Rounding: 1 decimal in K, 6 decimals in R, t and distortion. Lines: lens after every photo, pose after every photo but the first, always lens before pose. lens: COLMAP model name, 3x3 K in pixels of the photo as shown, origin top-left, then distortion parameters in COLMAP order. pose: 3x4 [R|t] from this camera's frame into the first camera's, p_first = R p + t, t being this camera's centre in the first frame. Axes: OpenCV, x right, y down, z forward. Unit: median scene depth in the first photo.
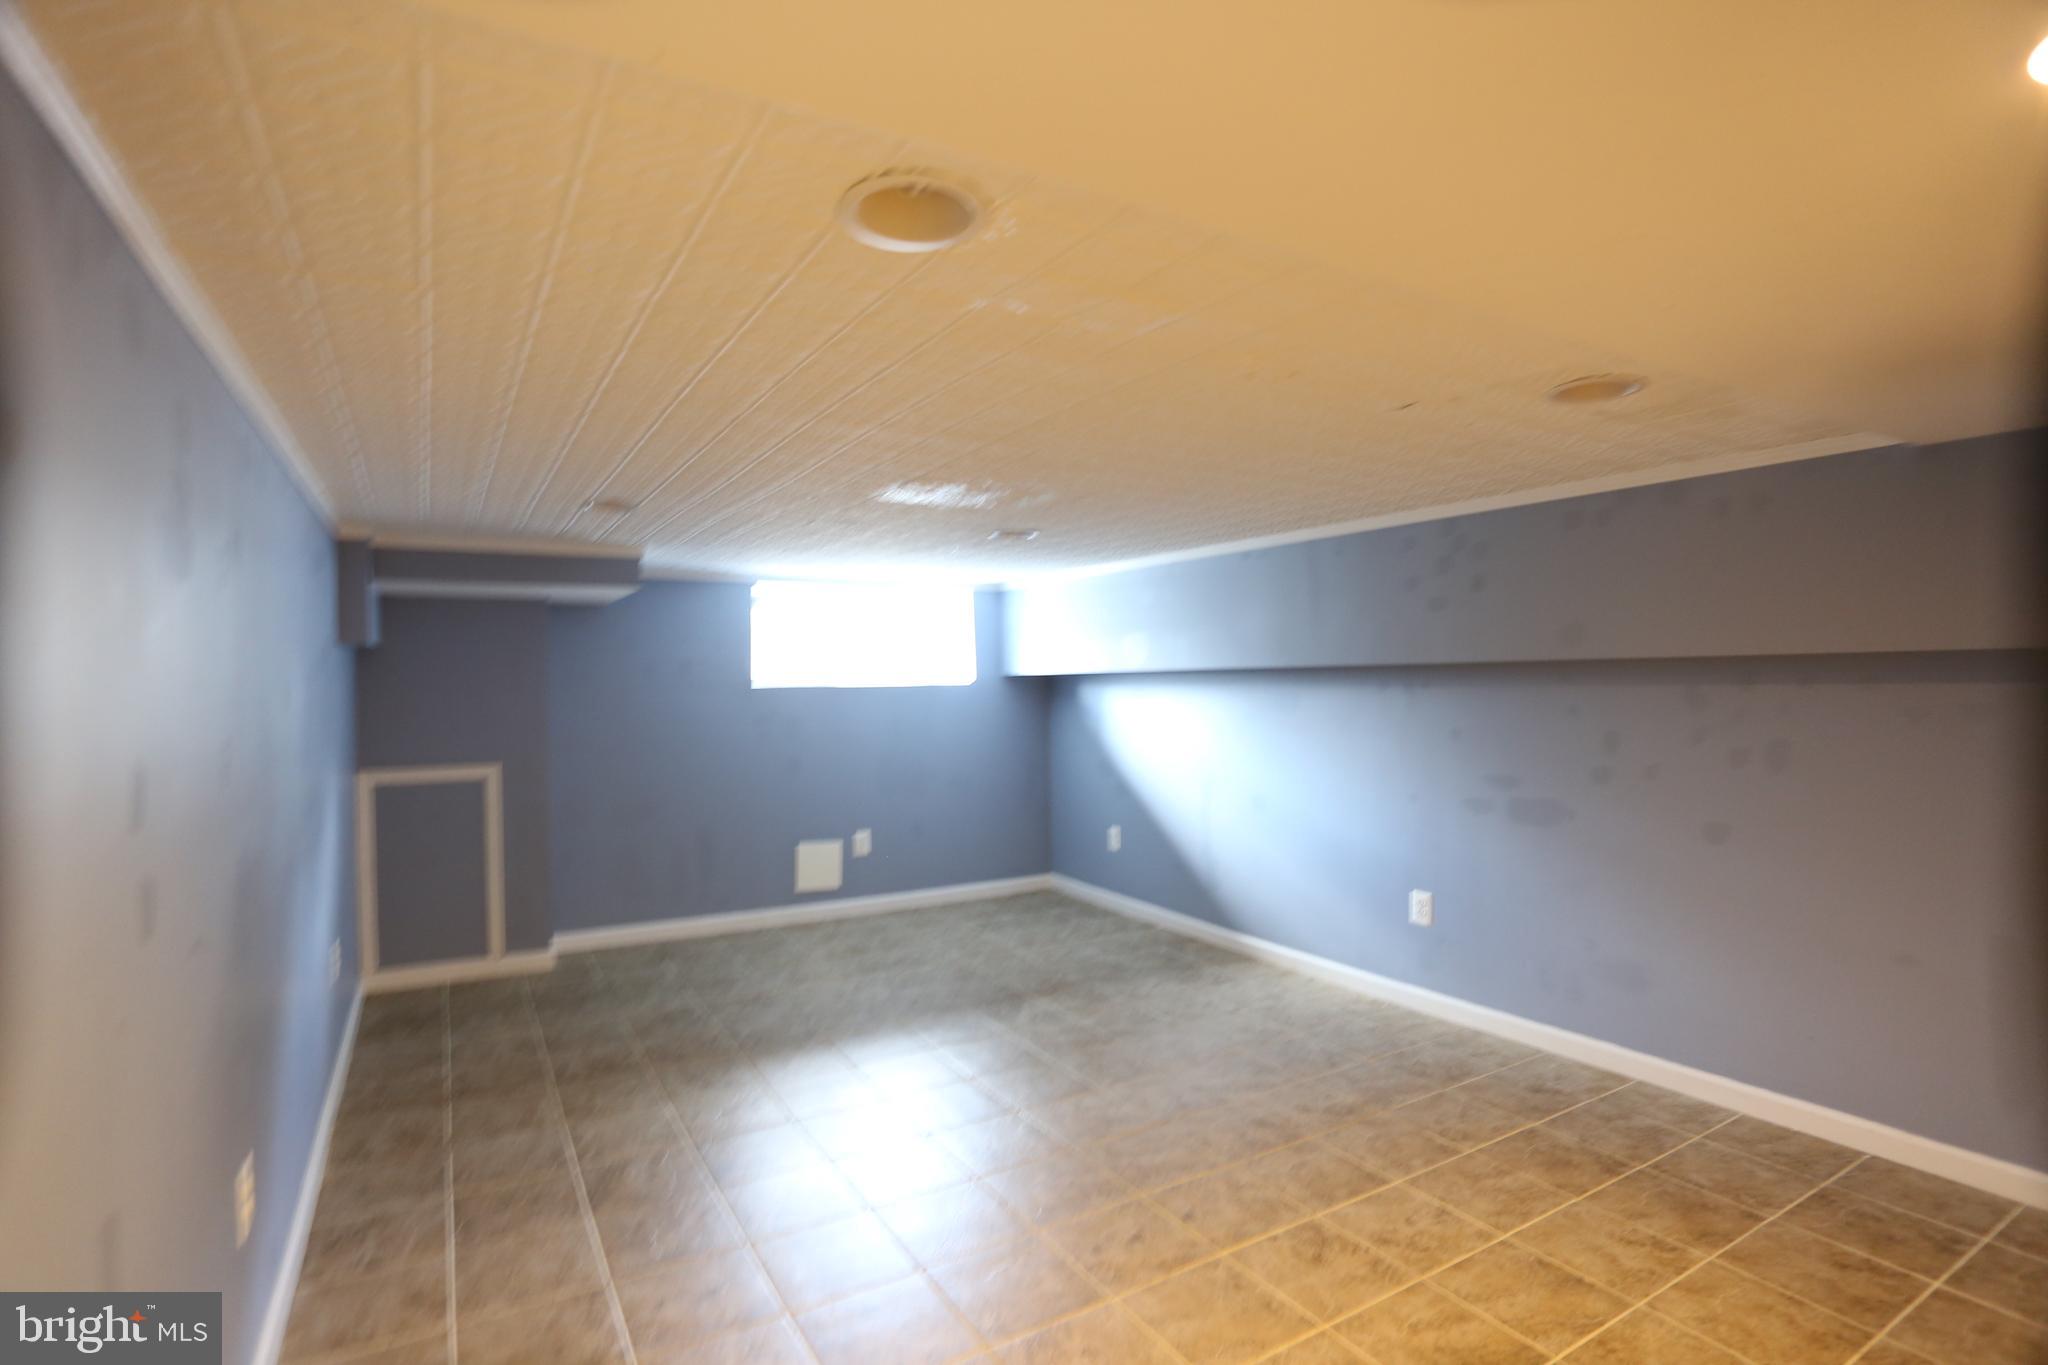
lens RADIAL K [[998.6, 0, 1013.4], [0, 998.6, 678.4], [0, 0, 1]] dist [-0.075926, 0.033128]
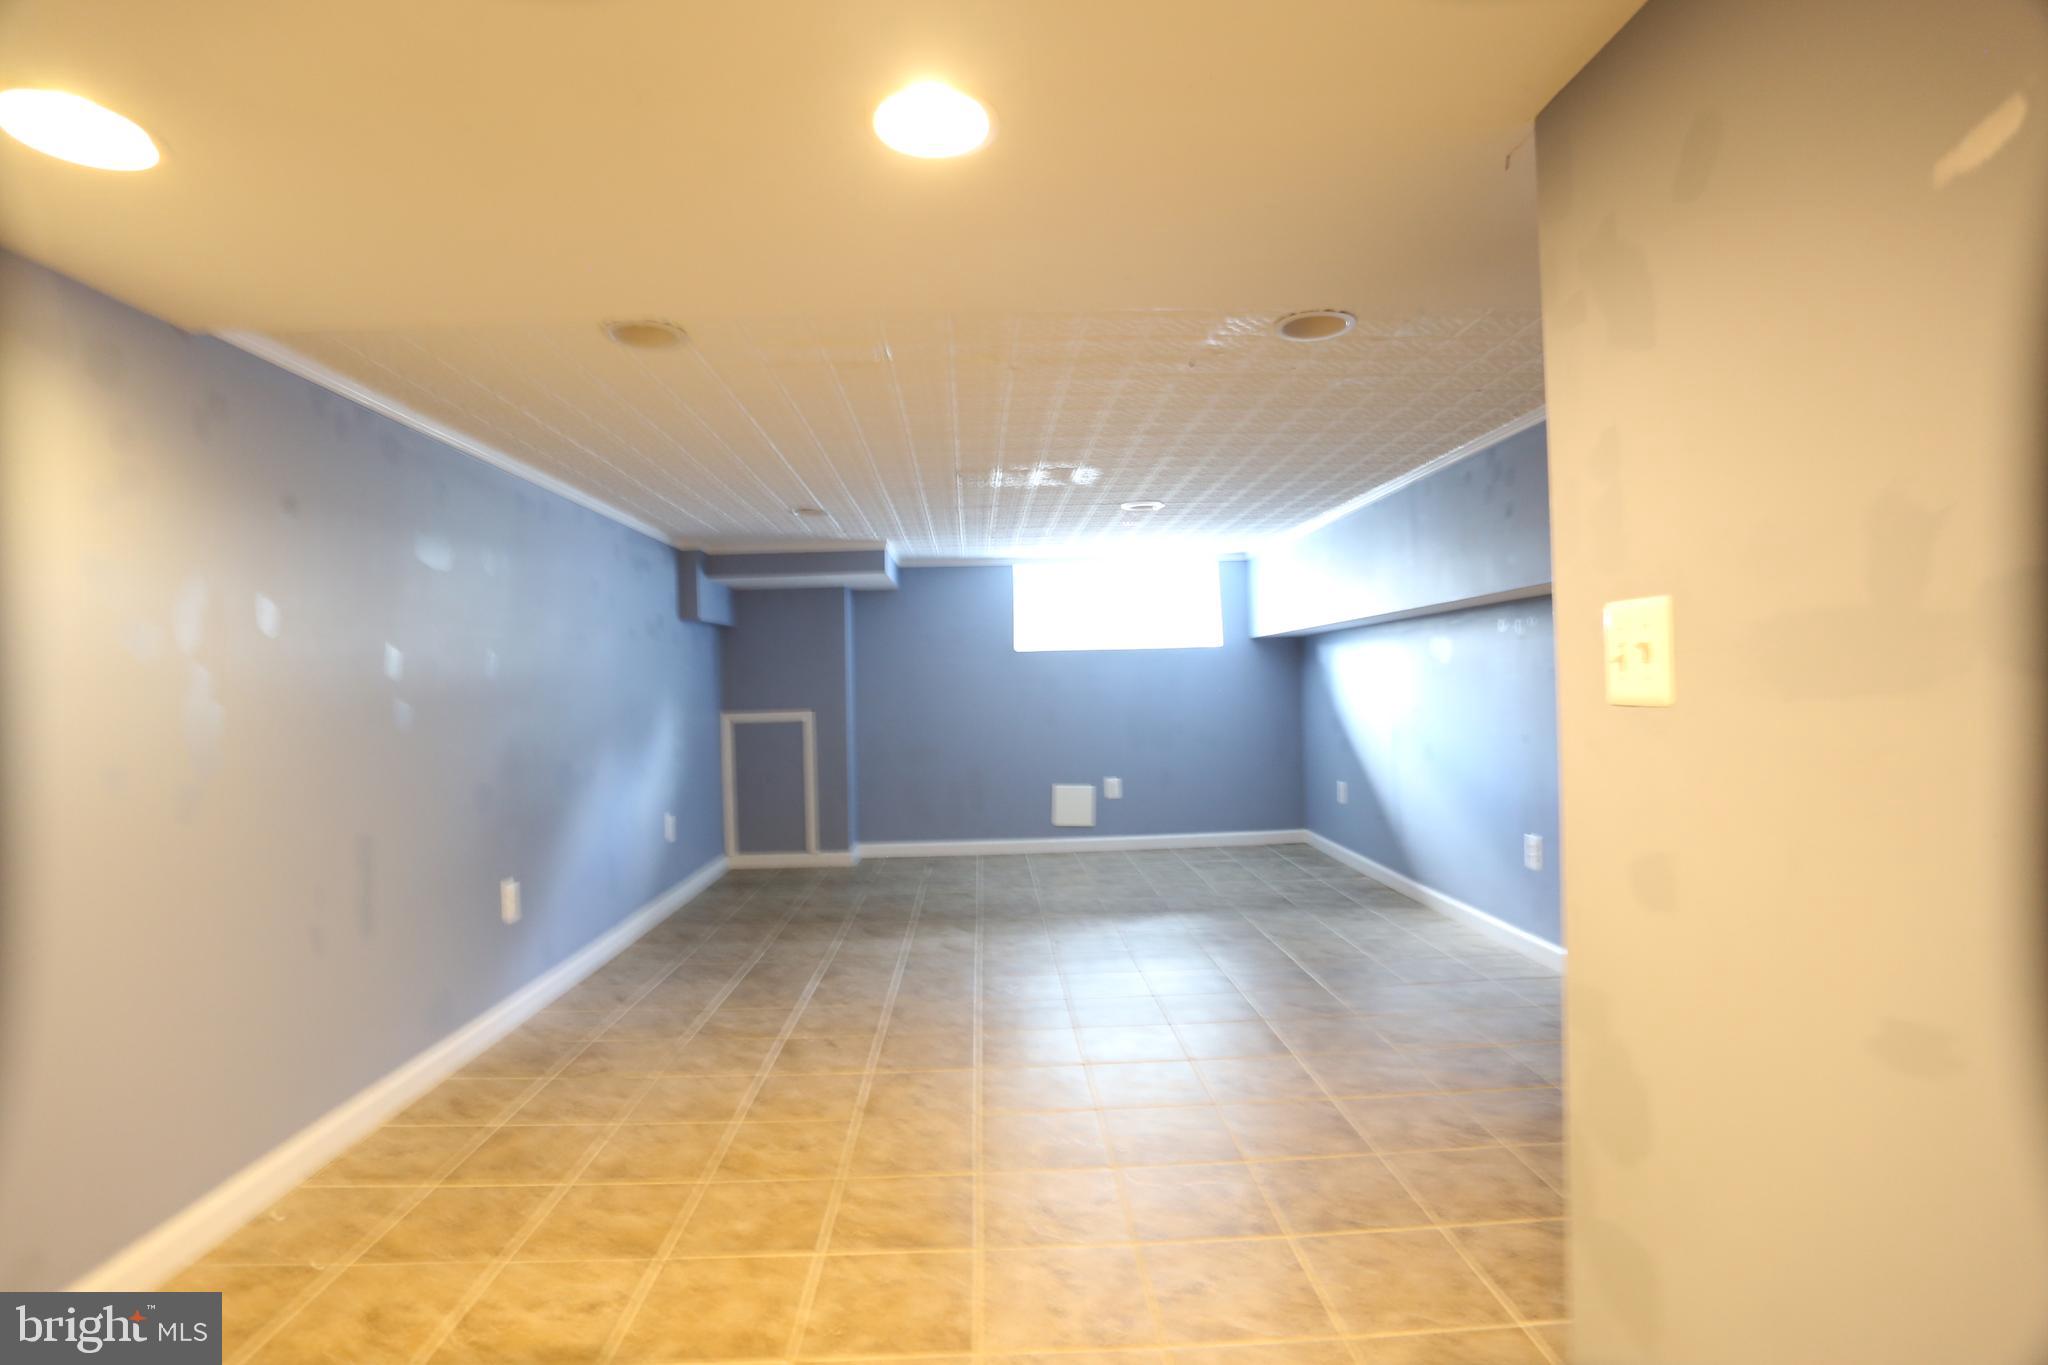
lens RADIAL K [[998.6, 0, 1013.4], [0, 998.6, 678.4], [0, 0, 1]] dist [-0.075926, 0.033128]
pose [[0.878303, -0.015360, -0.477857, 0.376188], [0.017040, 0.999854, -0.000818, 0.049856], [0.477800, -0.007425, 0.878437, -0.074593]]
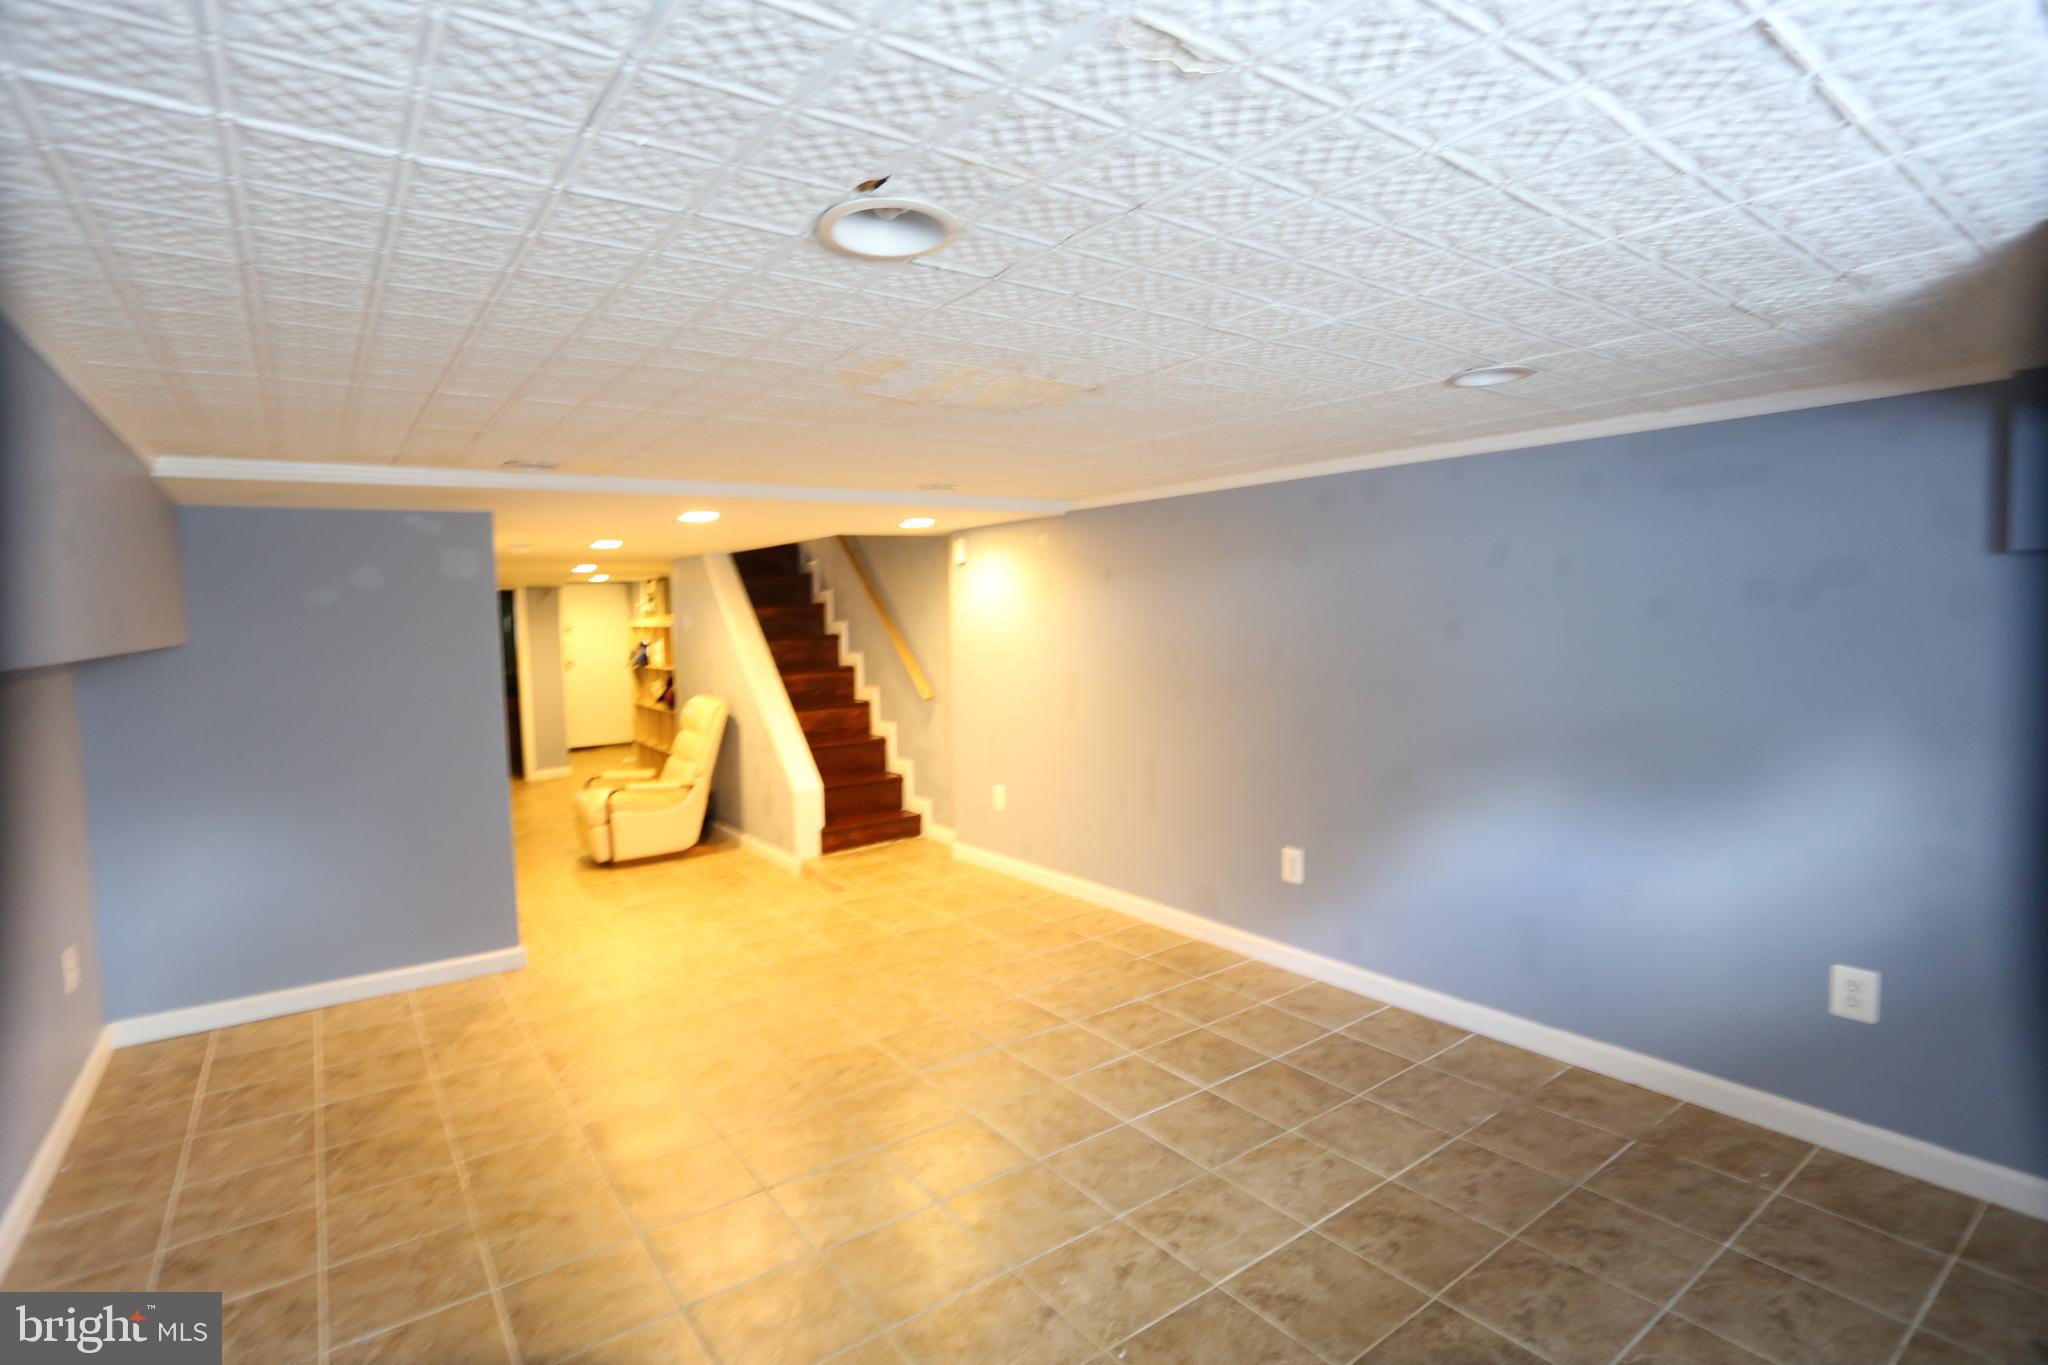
lens RADIAL K [[1020.1, 0, 1024.0], [0, 1020.1, 682.5], [0, 0, 1]] dist [-0.052318, 0.035589]
pose [[-0.993844, 0.046127, -0.100730, -0.001964], [0.038720, 0.996484, 0.074294, -0.019862], [0.103803, 0.069937, -0.992136, 1.224119]]
